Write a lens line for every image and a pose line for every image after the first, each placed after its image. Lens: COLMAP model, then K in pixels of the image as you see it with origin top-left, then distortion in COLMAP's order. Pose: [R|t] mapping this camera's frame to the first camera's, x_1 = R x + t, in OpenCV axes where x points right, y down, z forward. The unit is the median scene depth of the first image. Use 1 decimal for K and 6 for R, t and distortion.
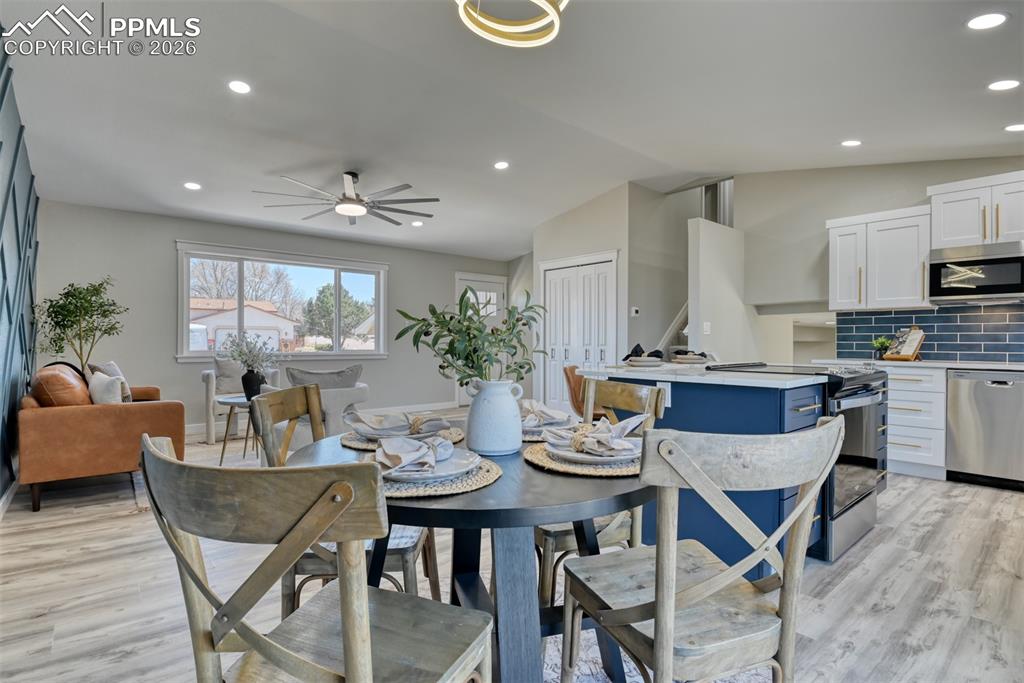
lens RADIAL K [[505.3, 0, 514.4], [0, 505.3, 346.3], [0, 0, 1]] dist [-0.030685, -0.000412]
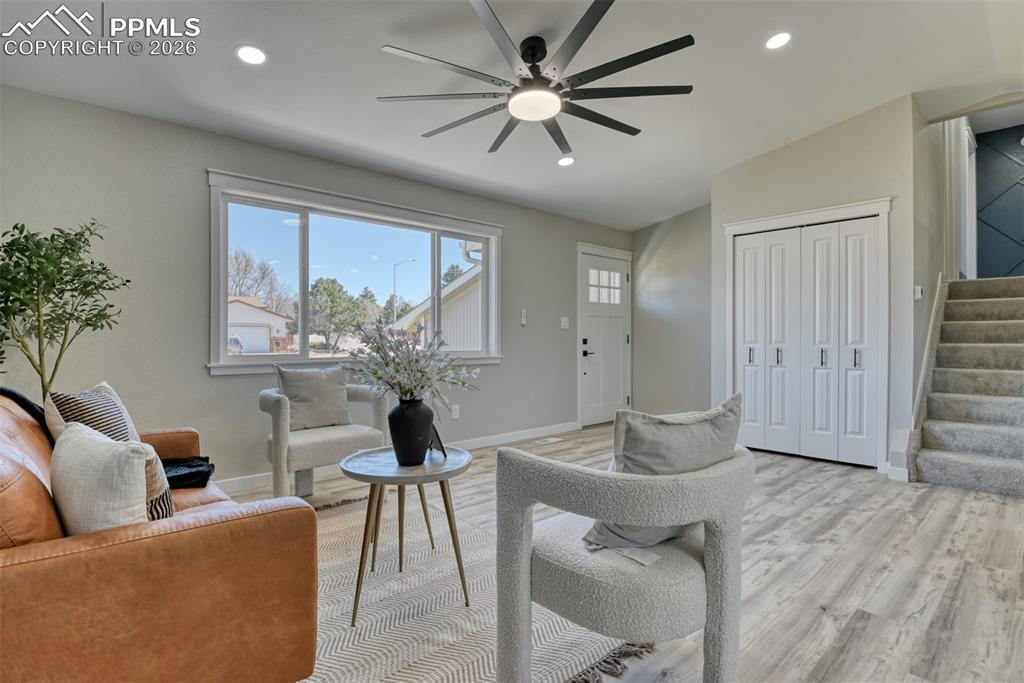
lens RADIAL K [[513.7, 0, 515.2], [0, 513.7, 341.6], [0, 0, 1]] dist [-0.026583, -0.000576]
pose [[0.999727, -0.004399, 0.022933, -0.340689], [0.004473, 0.999985, -0.003166, -0.004593], [-0.022919, 0.003268, 0.999732, 0.401706]]
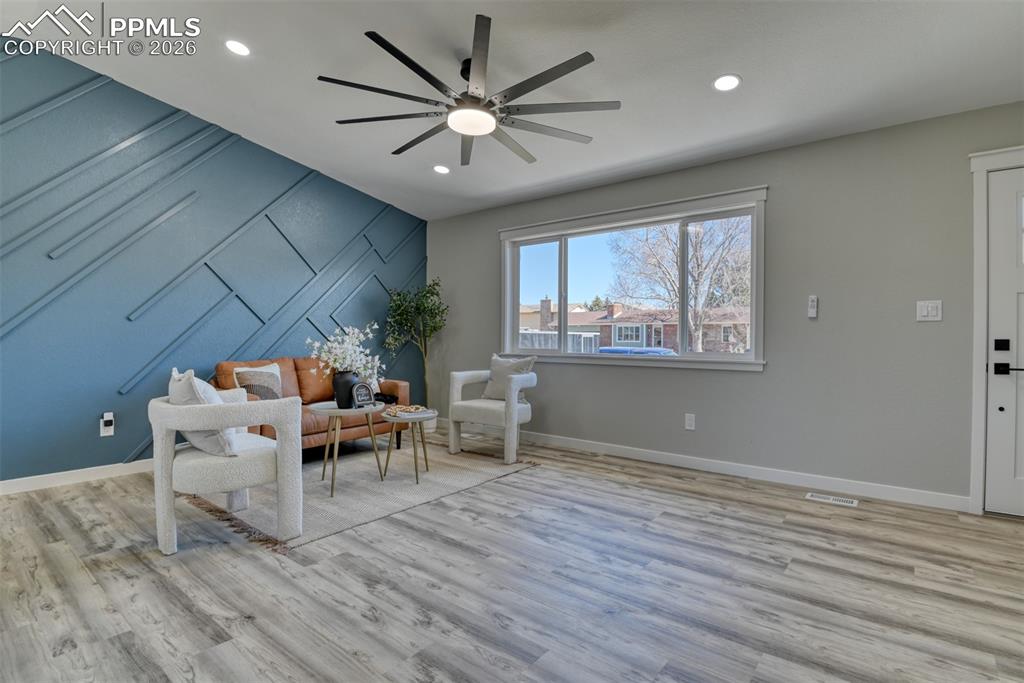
lens RADIAL K [[508.2, 0, 516.8], [0, 508.2, 334.2], [0, 0, 1]] dist [-0.022723, -0.001388]
pose [[0.160269, -0.005890, -0.987056, 0.299212], [-0.012529, 0.999889, -0.008001, -0.008182], [0.986994, 0.013649, 0.160177, 0.915028]]
